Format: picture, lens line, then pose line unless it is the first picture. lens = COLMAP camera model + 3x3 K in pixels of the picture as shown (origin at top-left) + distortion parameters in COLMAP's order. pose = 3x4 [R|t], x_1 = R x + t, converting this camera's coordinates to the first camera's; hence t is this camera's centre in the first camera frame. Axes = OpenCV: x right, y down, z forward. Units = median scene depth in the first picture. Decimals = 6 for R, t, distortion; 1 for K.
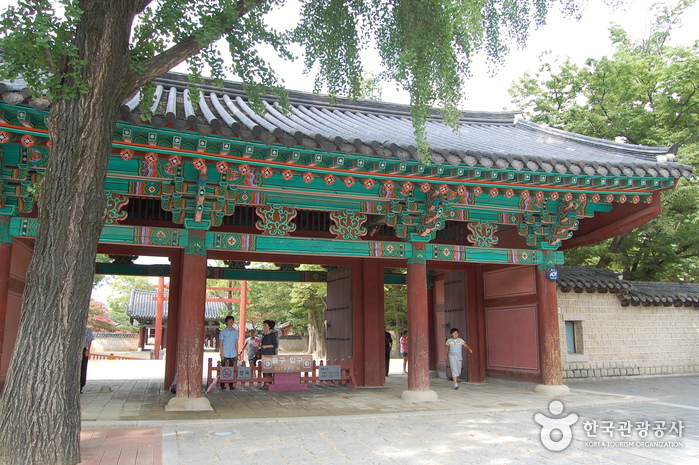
lens RADIAL K [[546.1, 0, 349.5], [0, 546.1, 232.5], [0, 0, 1]] dist [-0.081051, 0.006778]
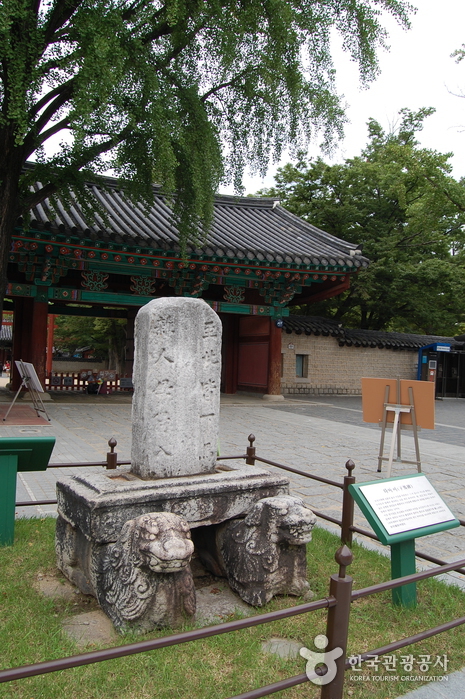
lens RADIAL K [[546.1, 0, 232.5], [0, 546.1, 349.5], [0, 0, 1]] dist [-0.081051, 0.006778]
pose [[0.987773, 0.037196, 0.151394, 0.018848], [-0.061160, 0.985726, 0.156855, -0.079064], [-0.143399, -0.164197, 0.975949, -0.469903]]
